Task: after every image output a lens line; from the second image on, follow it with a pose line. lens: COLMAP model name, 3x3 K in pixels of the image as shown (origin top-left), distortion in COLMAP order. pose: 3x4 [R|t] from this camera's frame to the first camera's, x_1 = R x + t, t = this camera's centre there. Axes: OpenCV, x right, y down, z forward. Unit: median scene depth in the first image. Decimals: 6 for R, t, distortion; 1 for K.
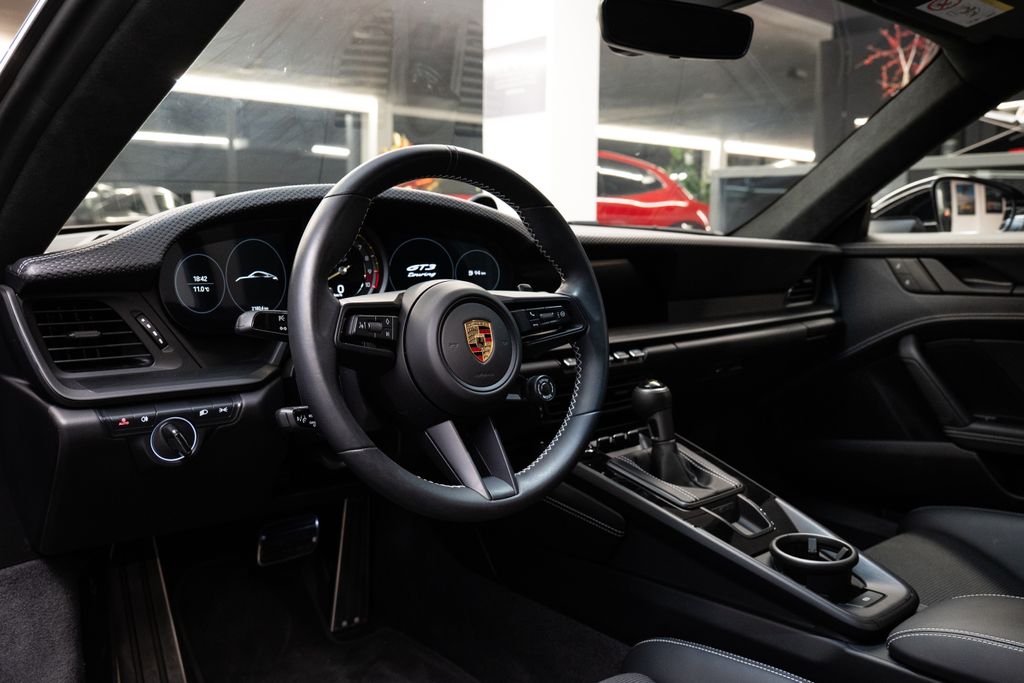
lens RADIAL K [[883.7, 0, 512.1], [0, 883.7, 341.0], [0, 0, 1]] dist [0.002769, 0.002521]
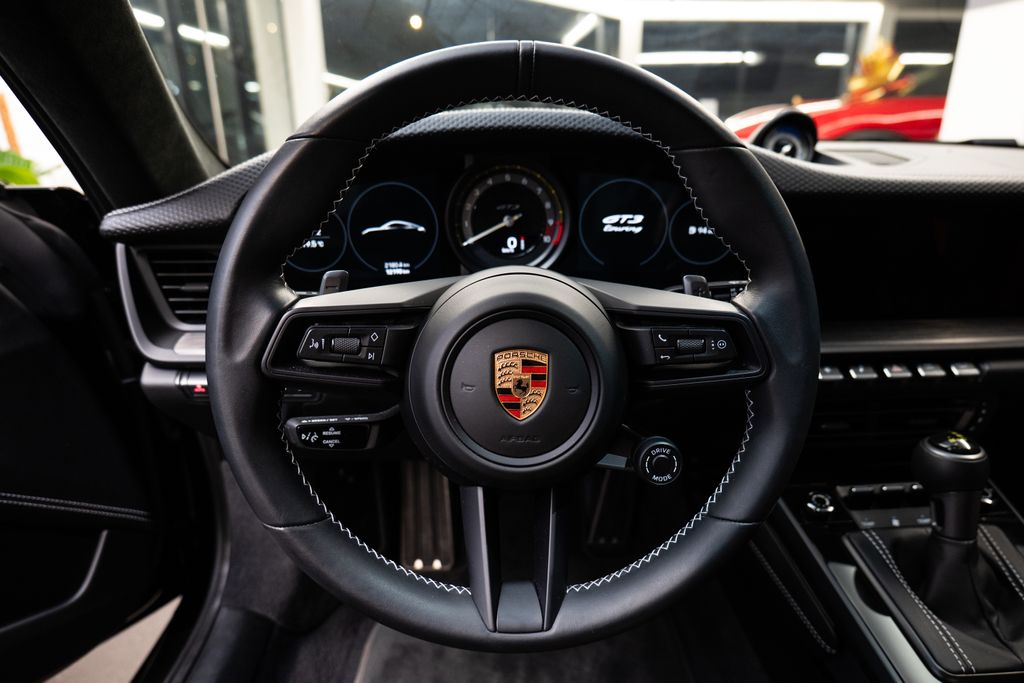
lens RADIAL K [[614.9, 0, 533.3], [0, 614.9, 359.3], [0, 0, 1]] dist [-0.029779, 0.001766]
pose [[0.791226, 0.204854, -0.576191, 0.162875], [-0.064012, 0.964790, 0.255112, -0.096950], [0.608165, -0.164968, 0.776480, 0.531997]]
